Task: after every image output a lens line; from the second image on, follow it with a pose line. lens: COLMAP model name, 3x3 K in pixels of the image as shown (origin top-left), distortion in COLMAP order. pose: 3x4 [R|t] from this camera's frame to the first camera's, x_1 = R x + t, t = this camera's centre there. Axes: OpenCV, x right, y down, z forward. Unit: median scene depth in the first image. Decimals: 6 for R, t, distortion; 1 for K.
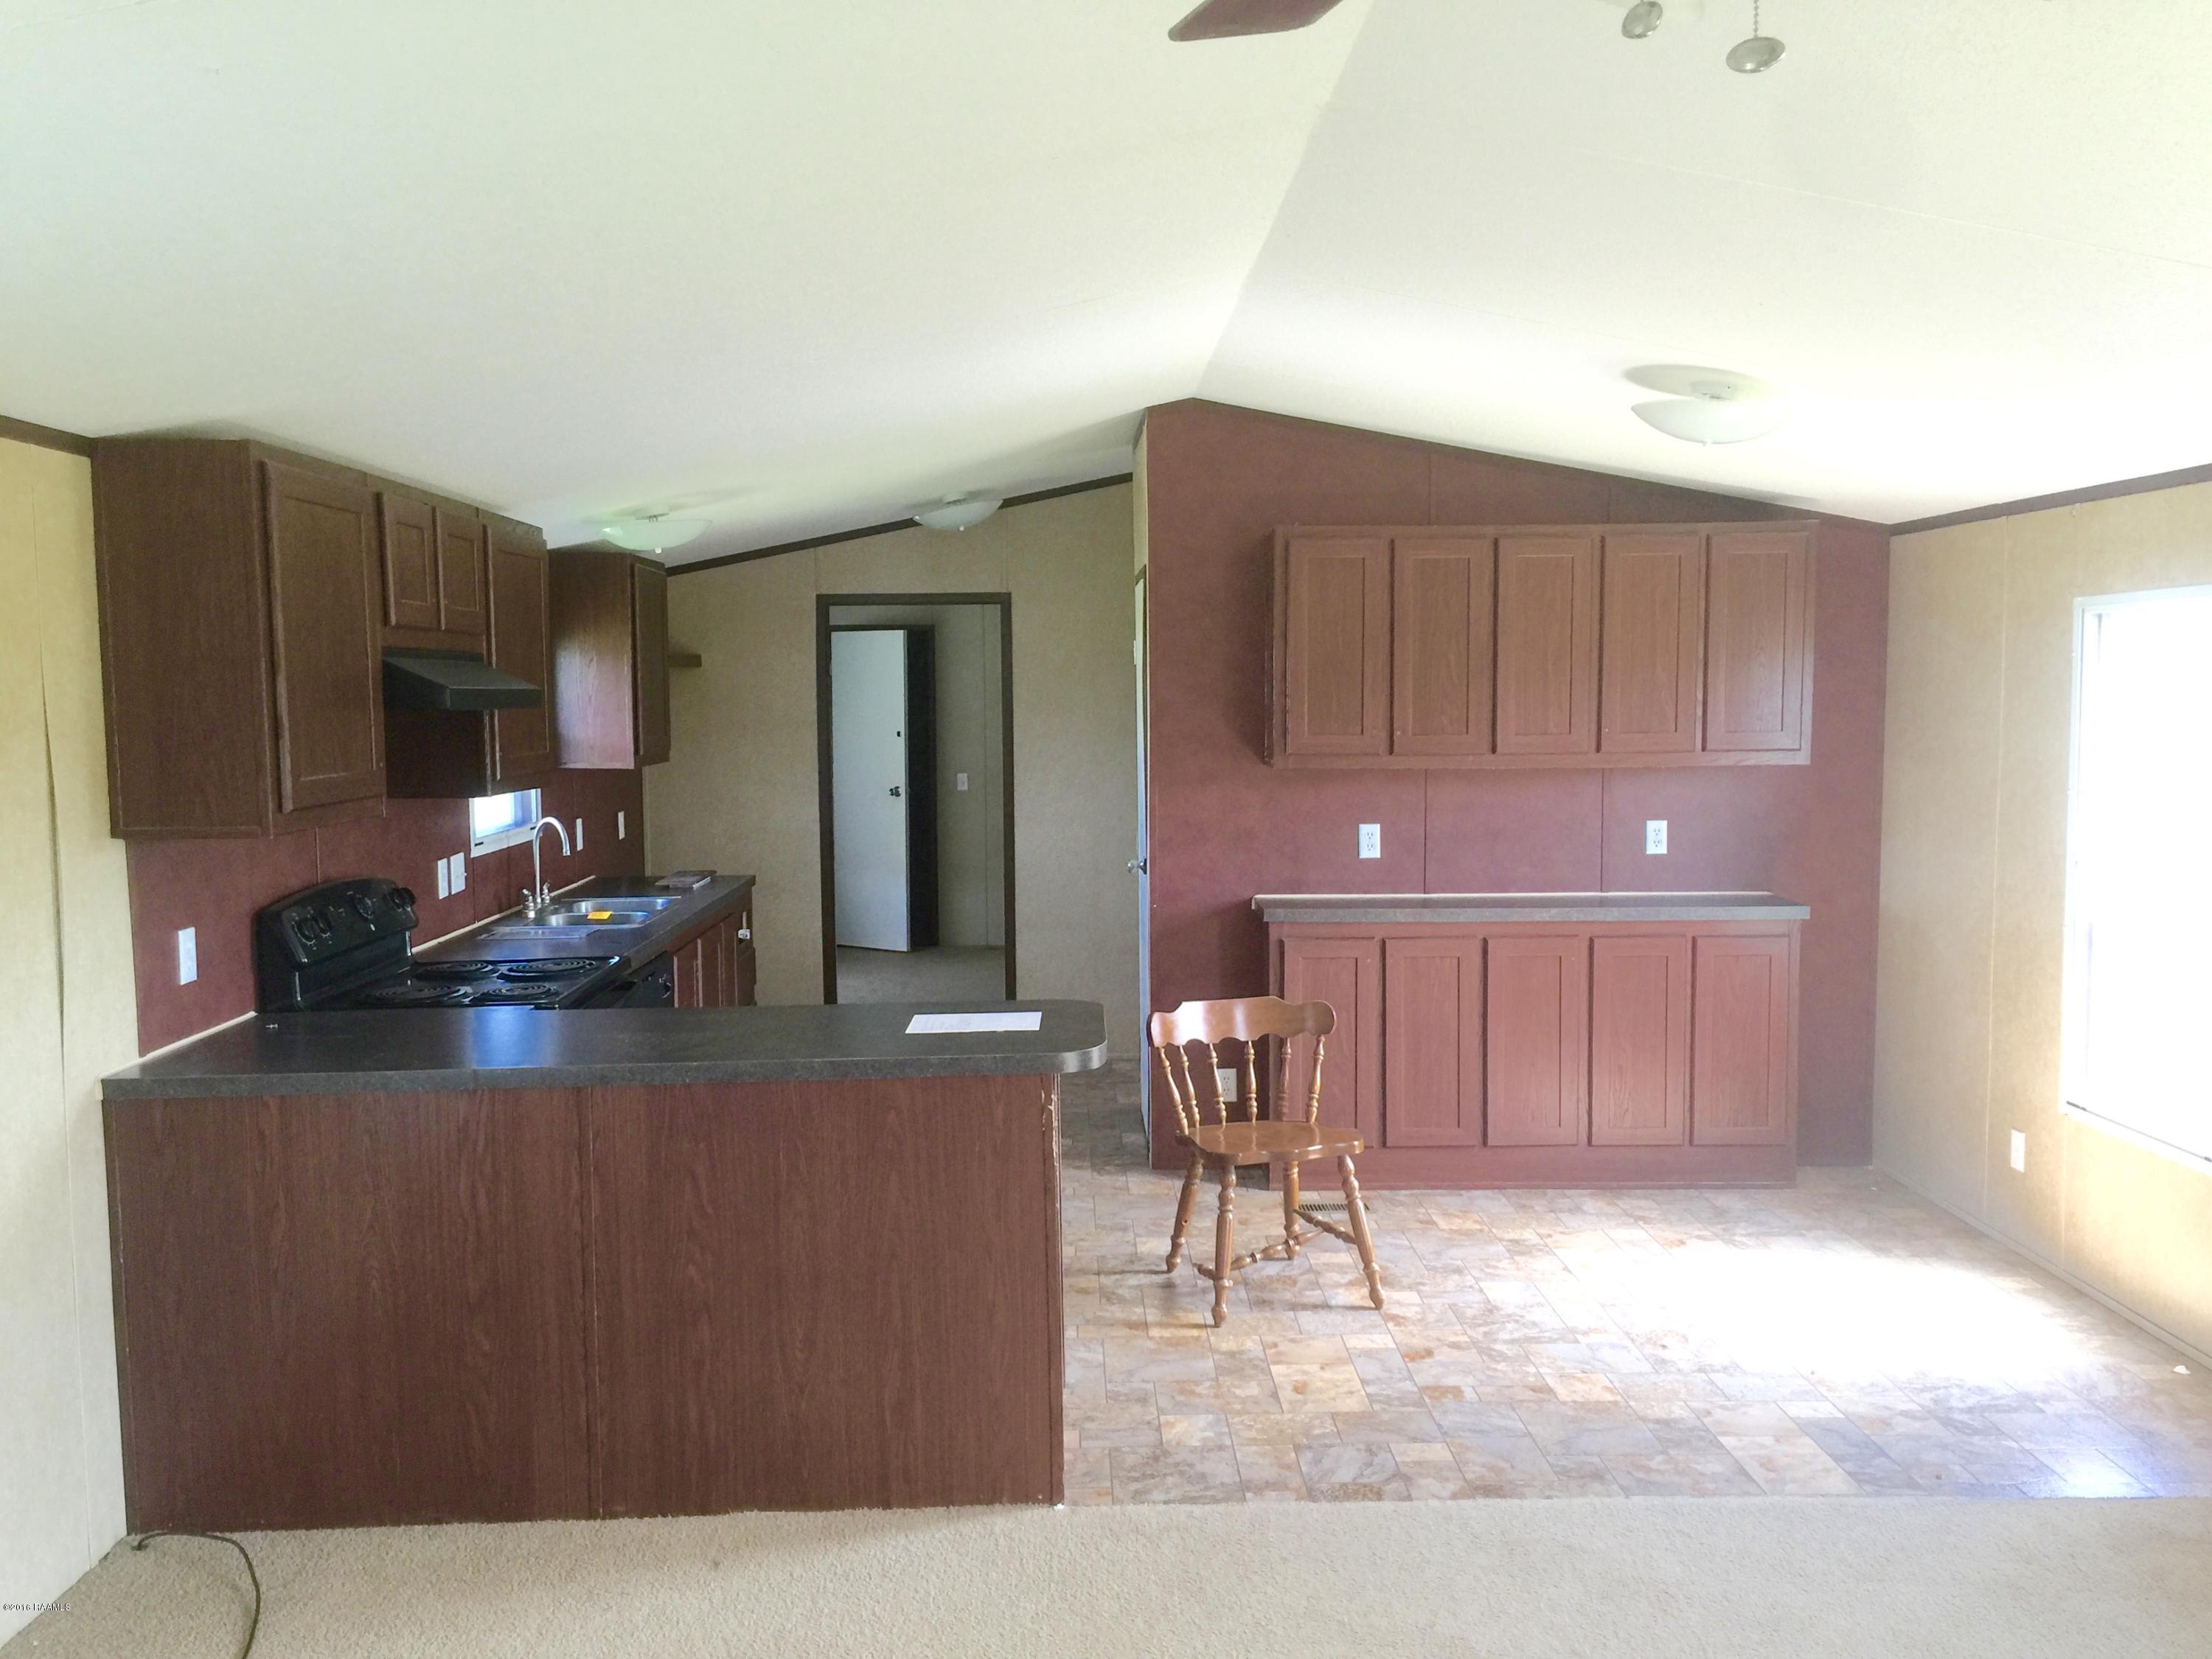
lens RADIAL K [[1886.1, 0, 1071.2], [0, 1886.1, 861.6], [0, 0, 1]] dist [0.078480, -0.113728]
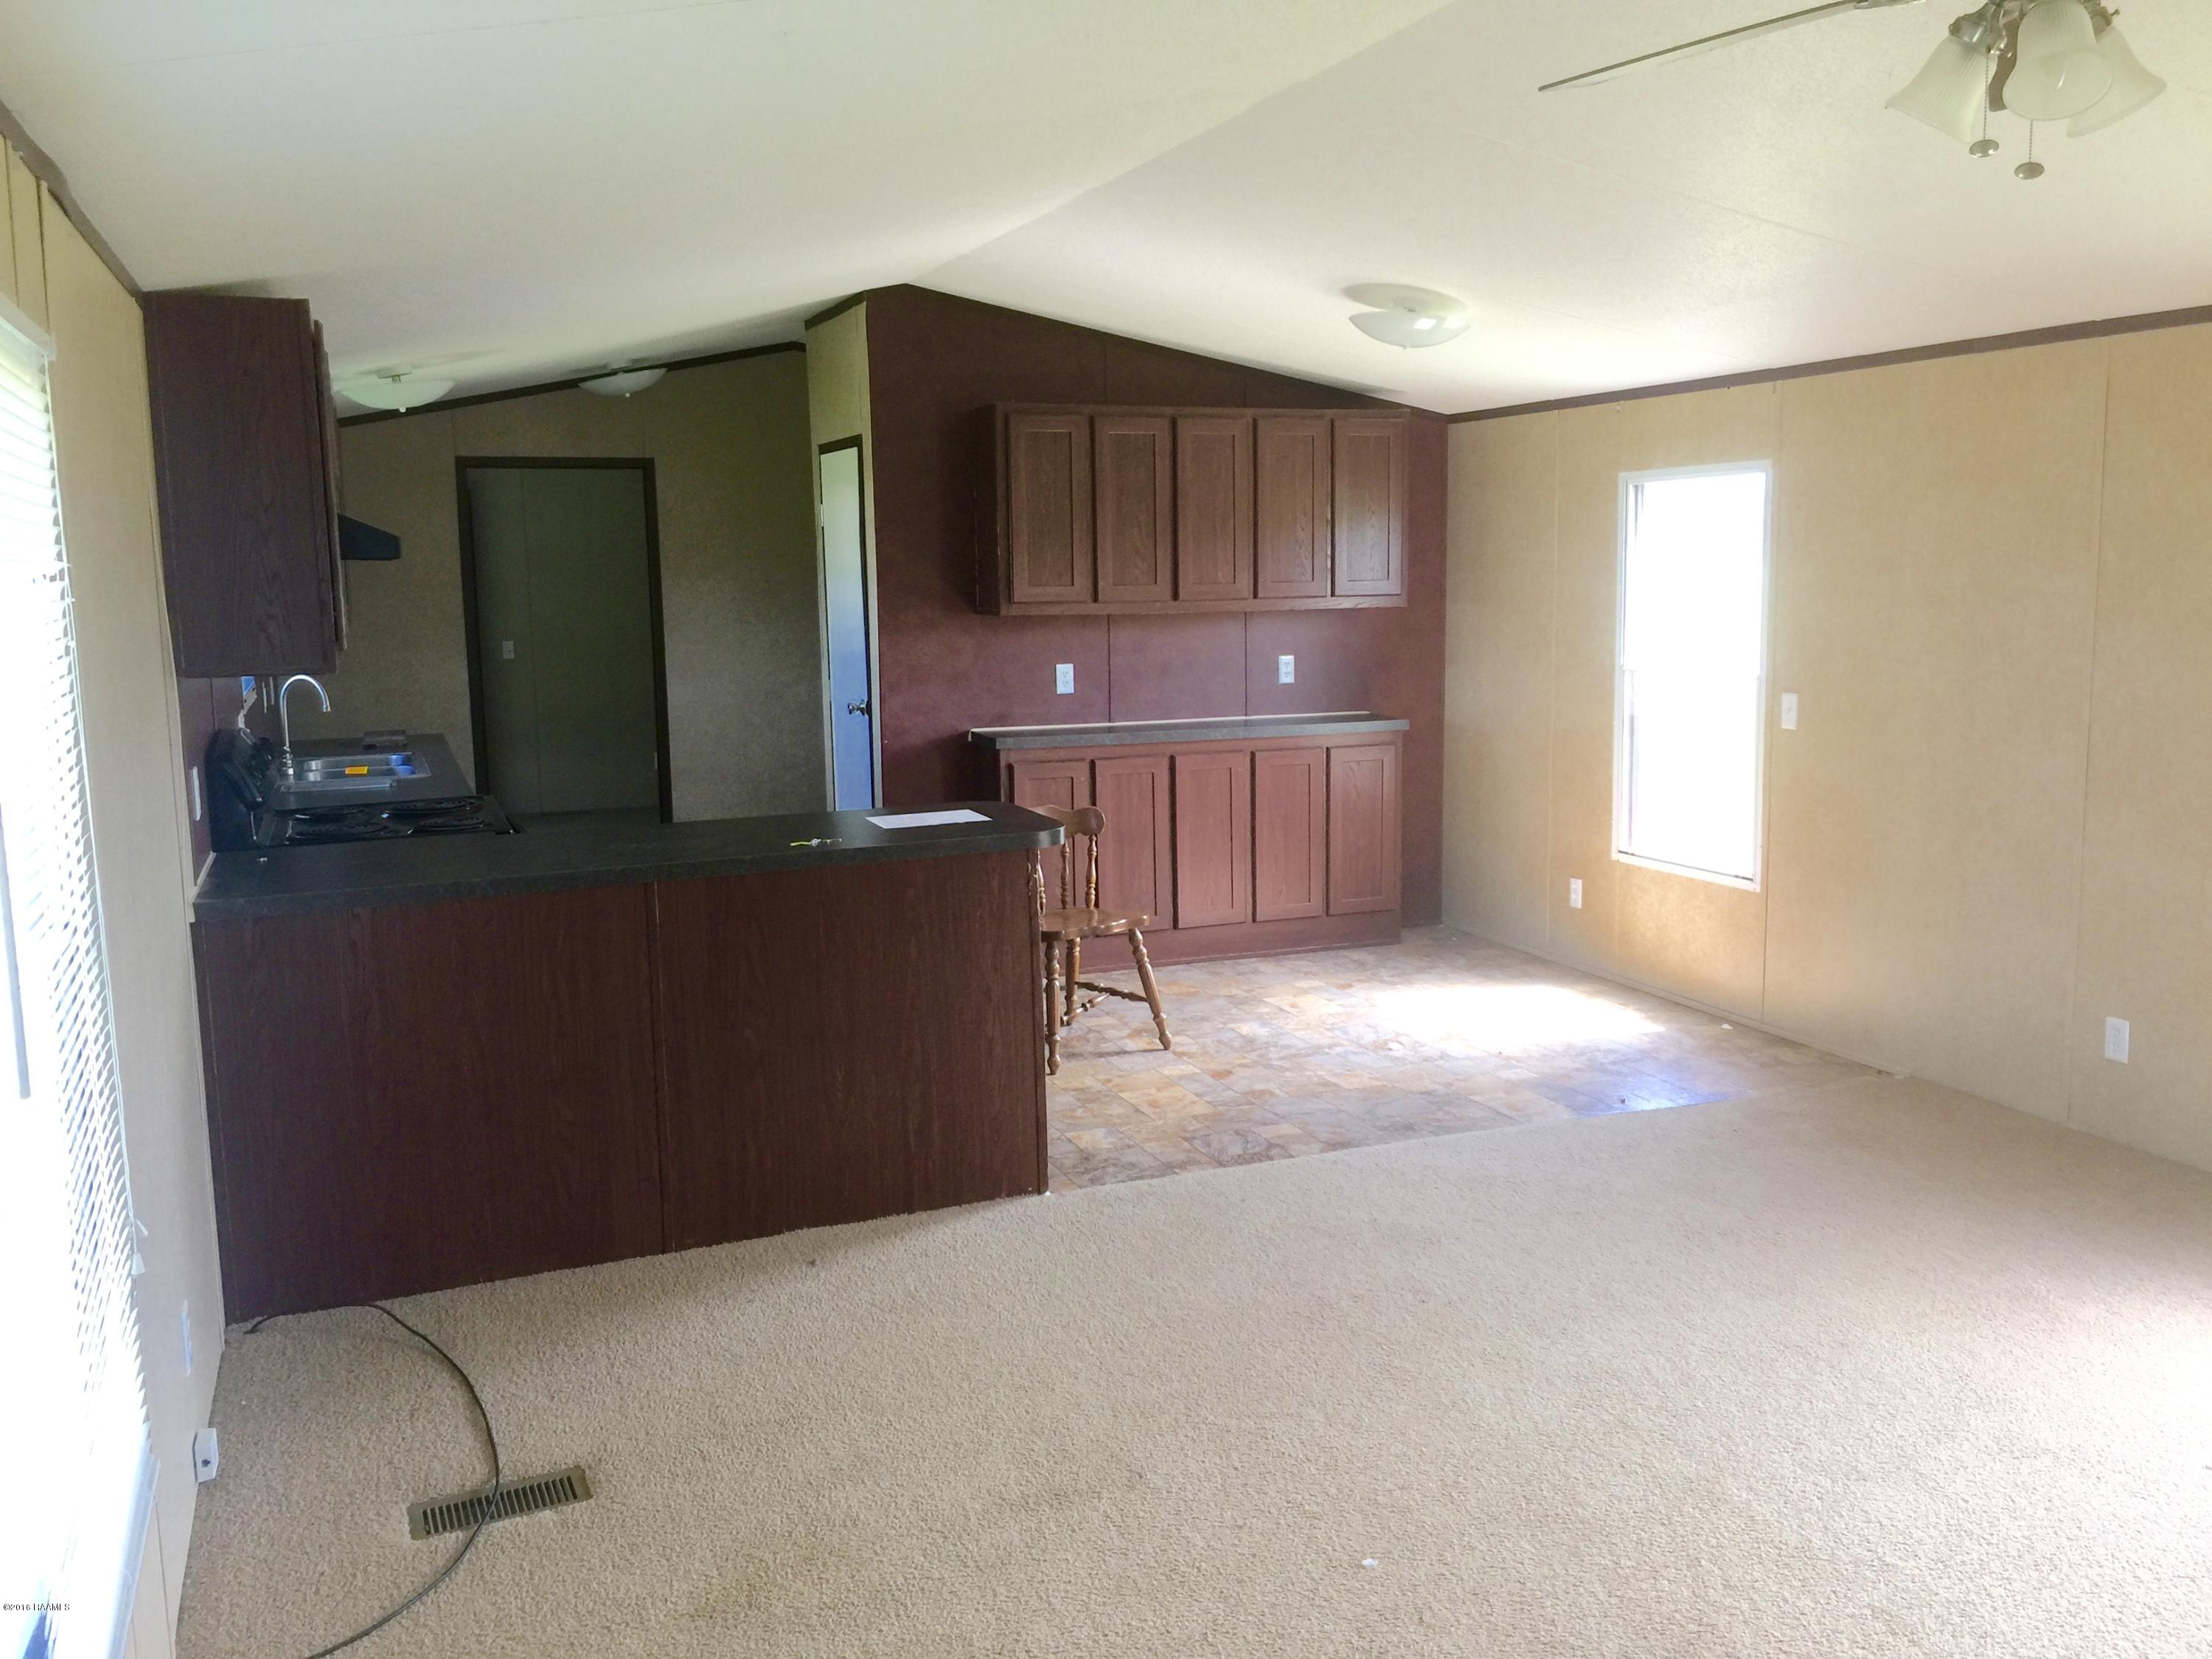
lens RADIAL K [[1886.1, 0, 1111.8], [0, 1886.1, 824.1], [0, 0, 1]] dist [0.078480, -0.113728]
pose [[0.935792, -0.054344, 0.348340, -0.274061], [0.038573, 0.997899, 0.052058, 0.023397], [-0.350437, -0.035279, 0.935922, -0.122527]]
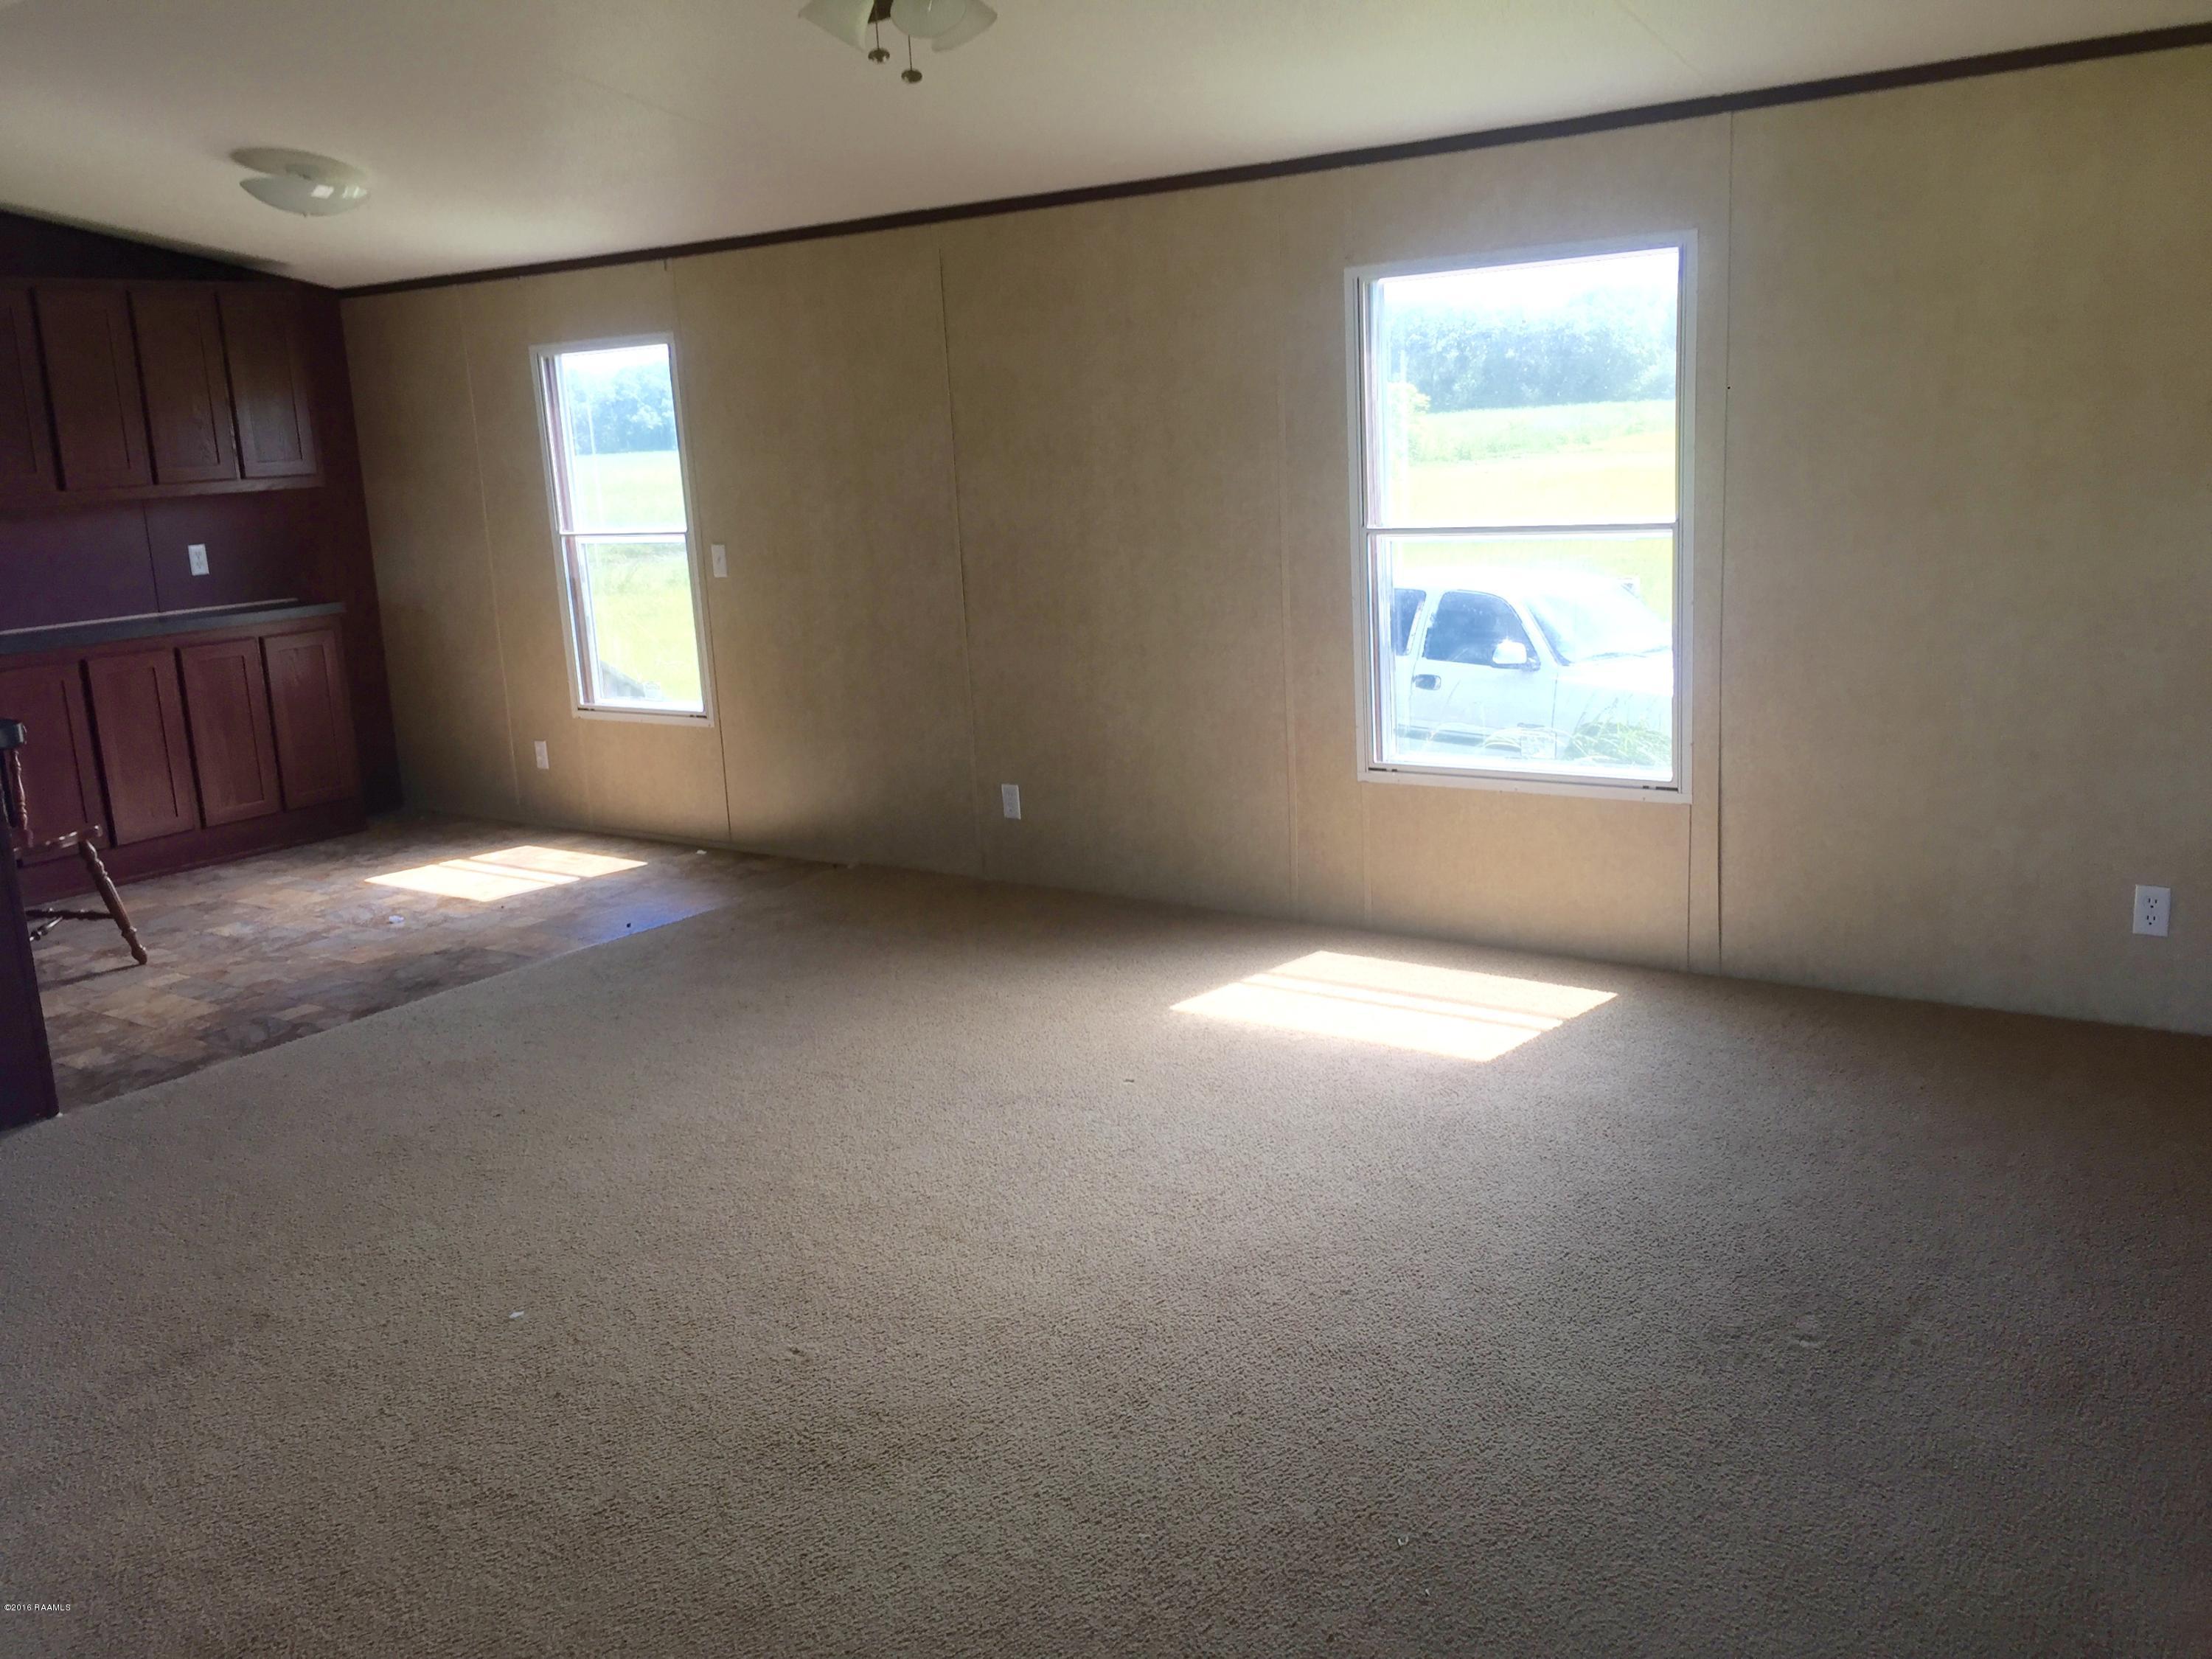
lens RADIAL K [[1886.1, 0, 1080.4], [0, 1886.1, 803.8], [0, 0, 1]] dist [0.078480, -0.113728]
pose [[0.602953, -0.183448, 0.776398, -0.359375], [0.119115, 0.982995, 0.139758, 0.042296], [-0.788834, 0.008213, 0.614551, -0.161090]]
